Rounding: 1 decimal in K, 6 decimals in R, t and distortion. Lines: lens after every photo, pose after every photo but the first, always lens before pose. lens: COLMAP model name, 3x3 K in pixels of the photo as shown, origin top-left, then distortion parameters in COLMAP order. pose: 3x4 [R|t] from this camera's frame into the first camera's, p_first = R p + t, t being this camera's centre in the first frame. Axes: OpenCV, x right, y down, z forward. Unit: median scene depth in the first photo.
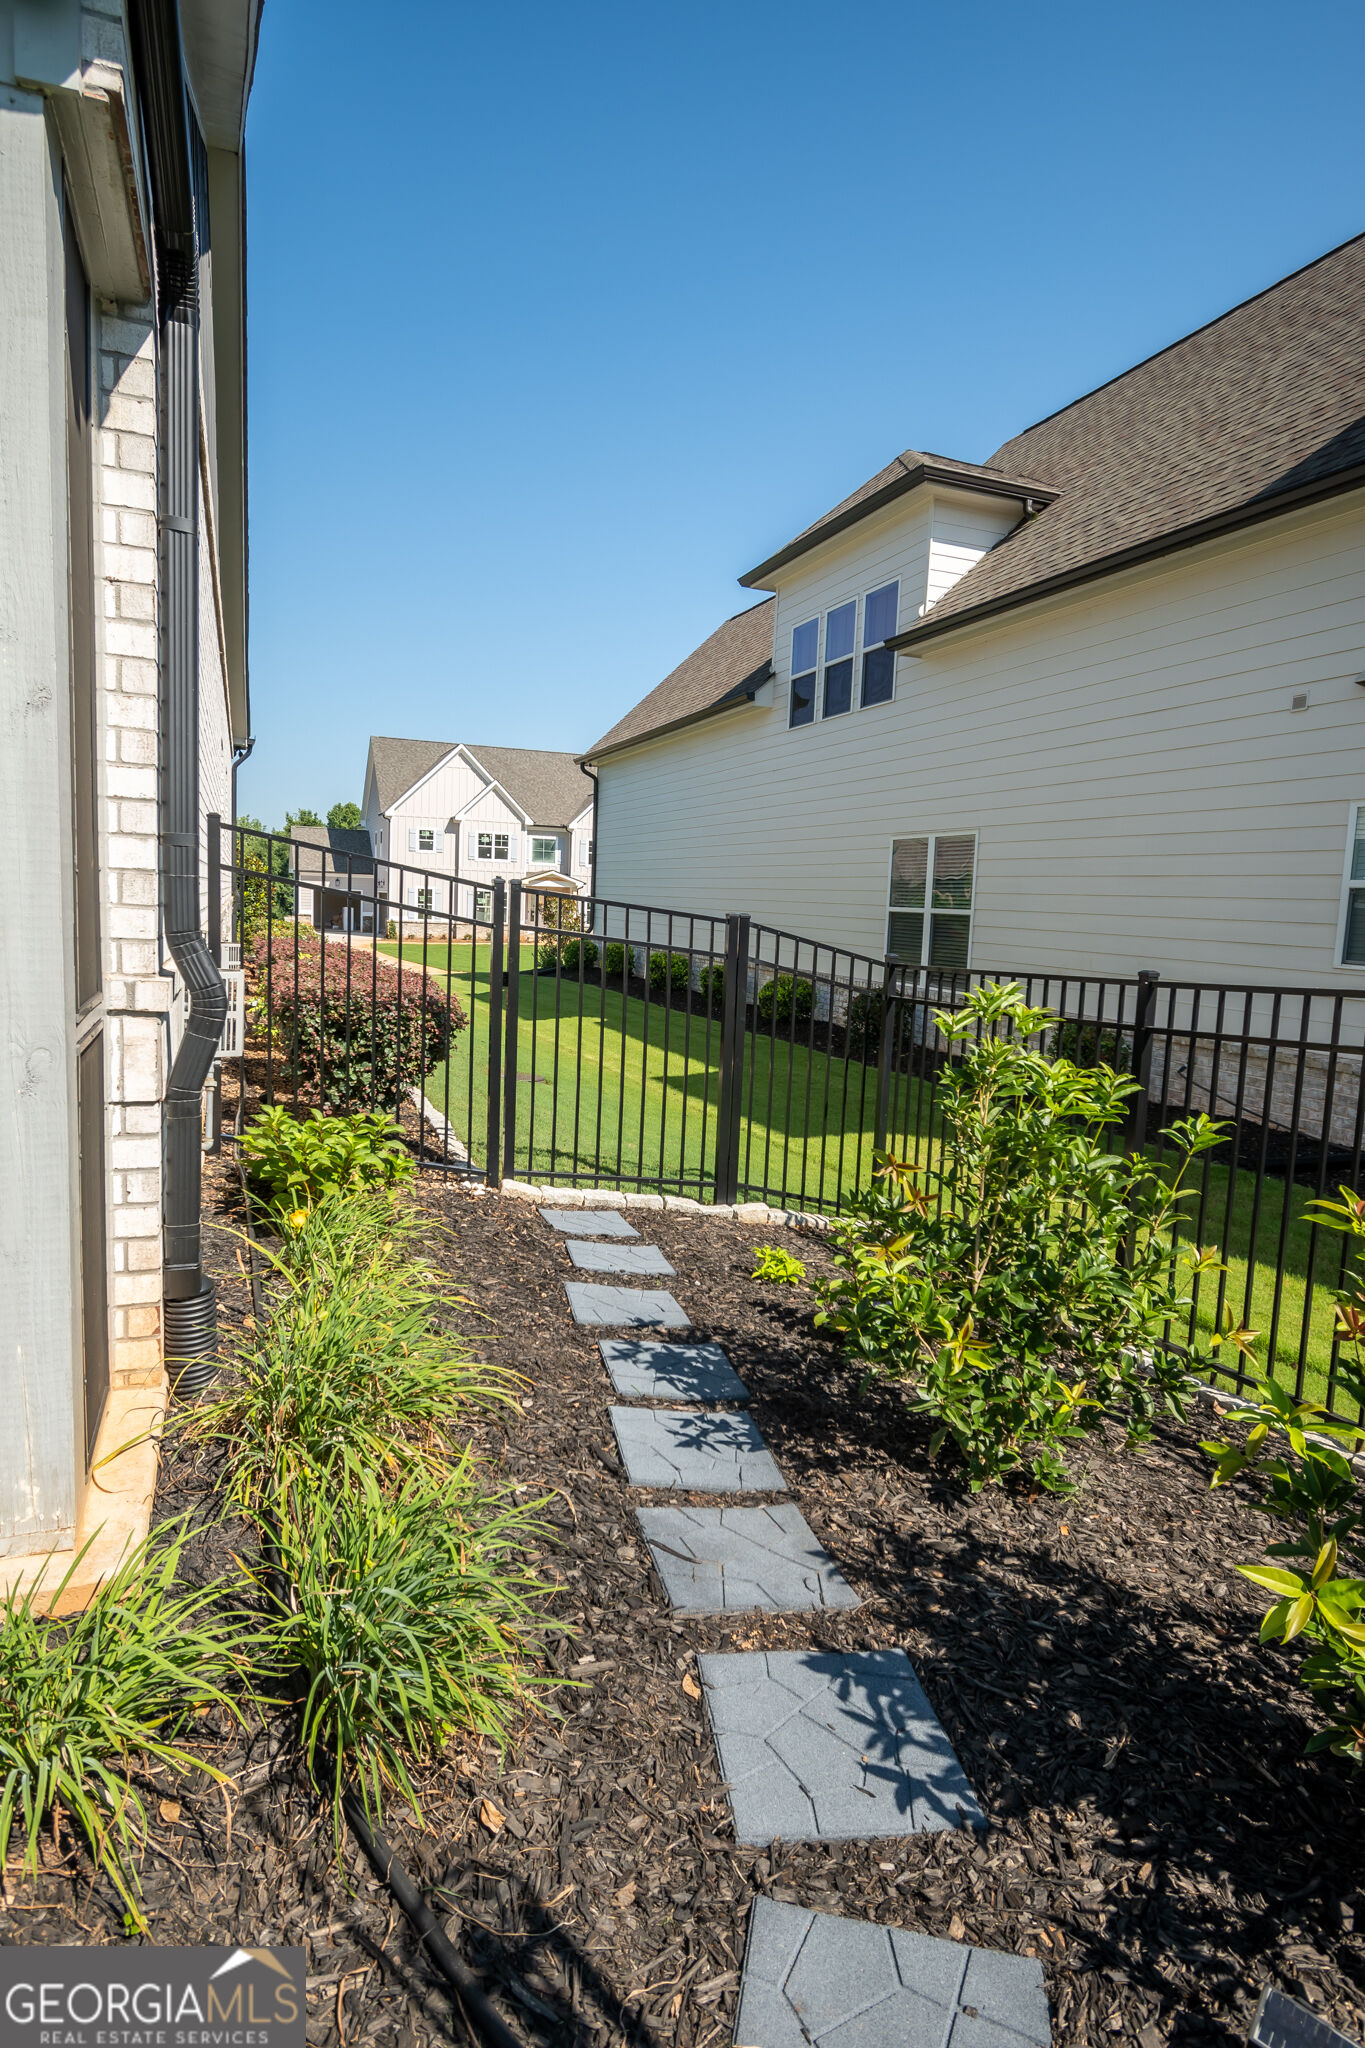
lens RADIAL K [[1127.2, 0, 681.7], [0, 1127.2, 1031.0], [0, 0, 1]] dist [0.000348, -0.003558]
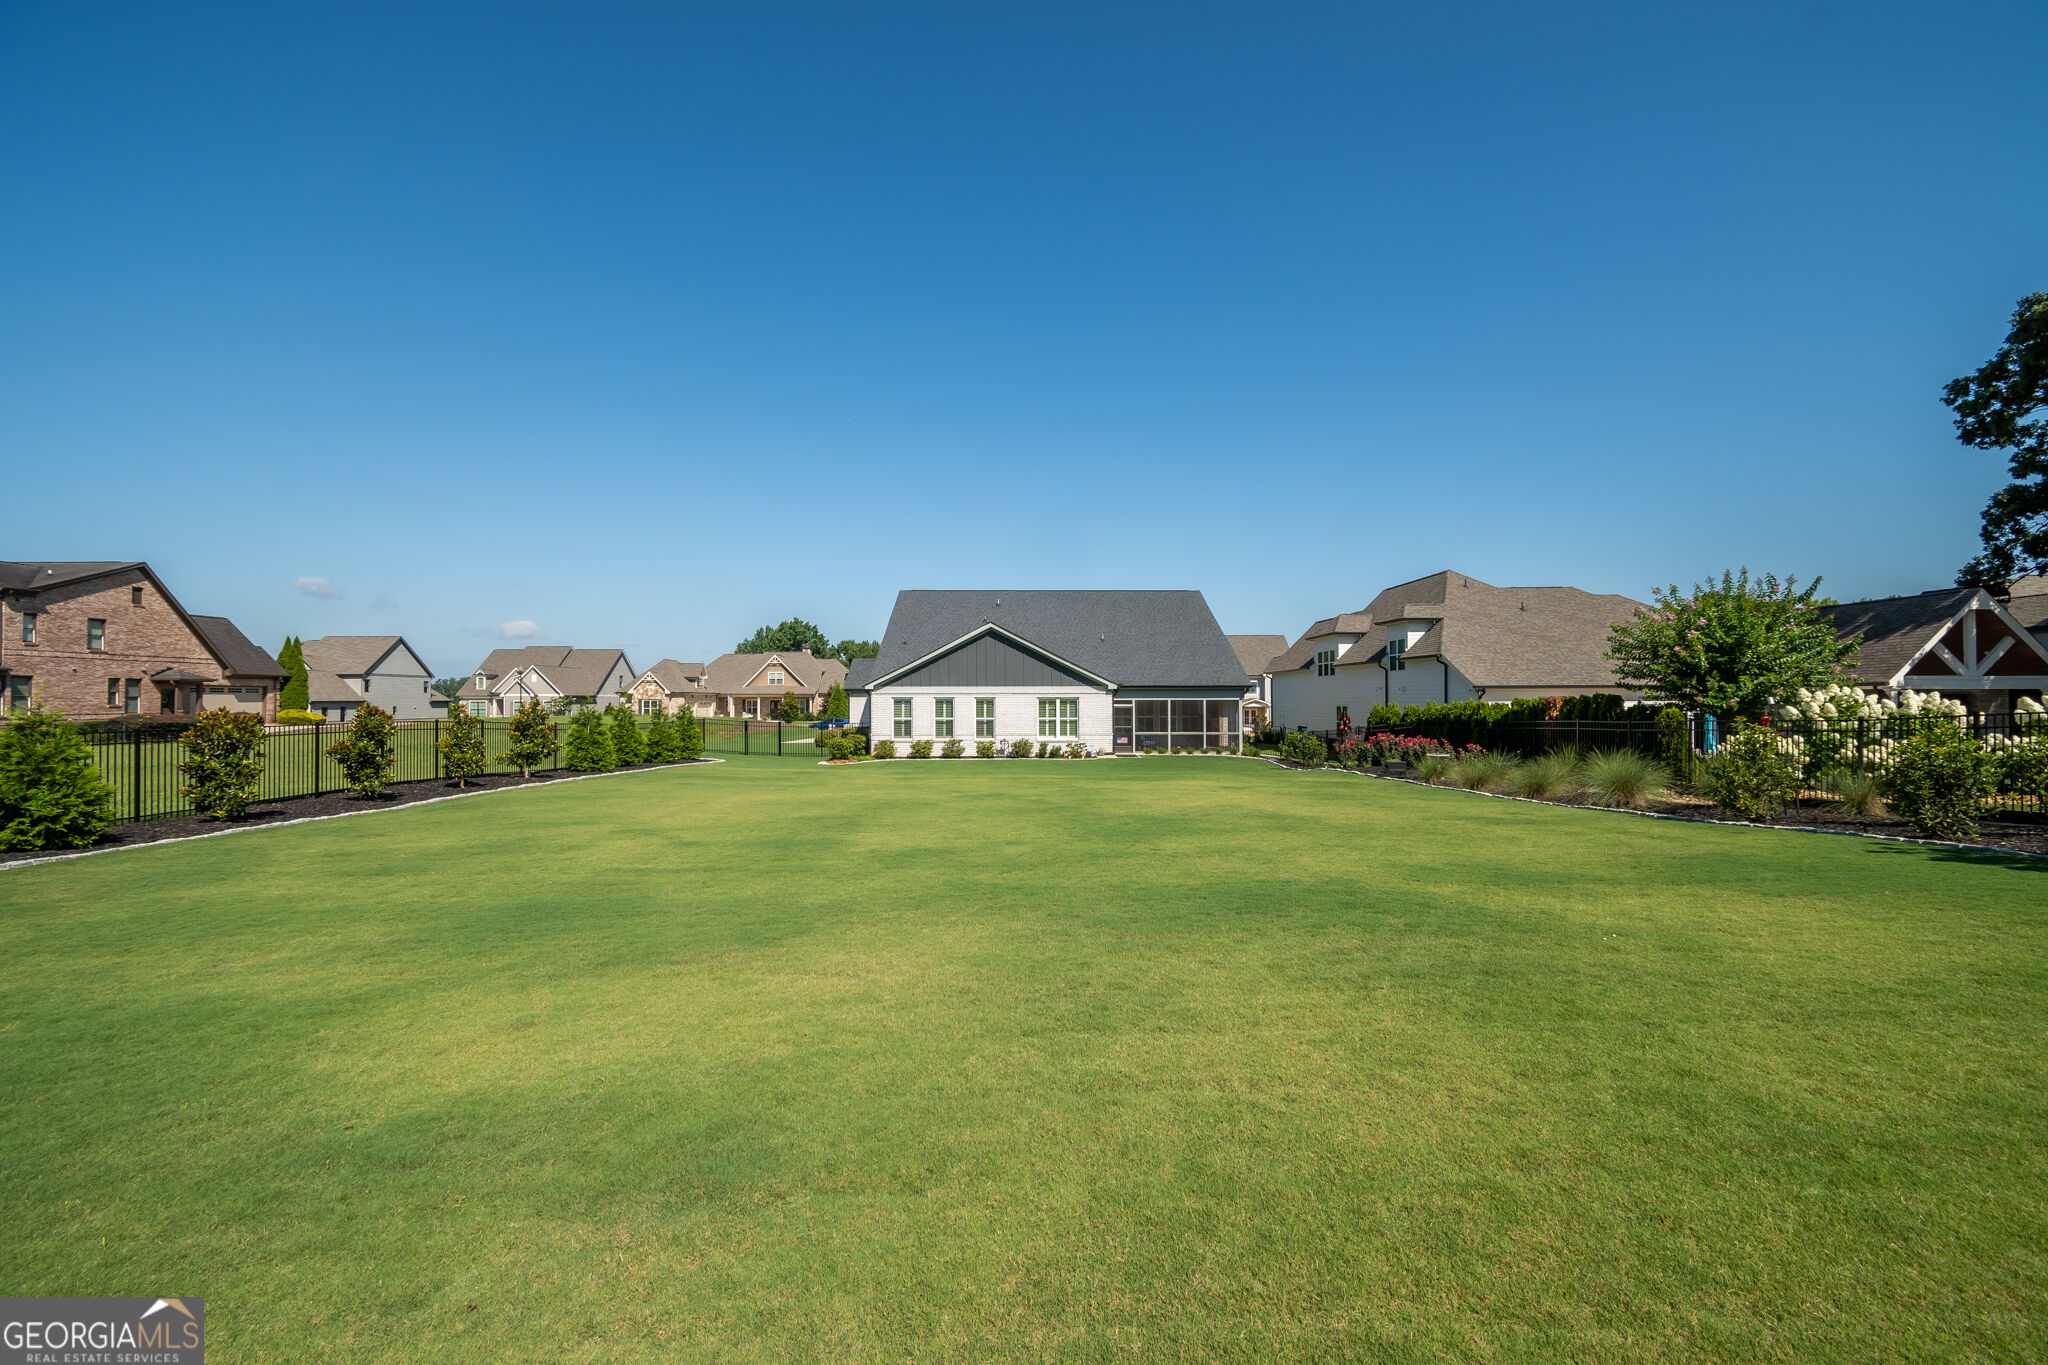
lens RADIAL K [[909.2, 0, 1024.0], [0, 909.2, 684.9], [0, 0, 1]] dist [0.008169, -0.003496]
pose [[0.942566, -0.041296, -0.331457, 0.174764], [-0.004139, 0.990808, -0.135214, 0.197492], [0.333994, 0.128820, 0.933731, -2.280479]]
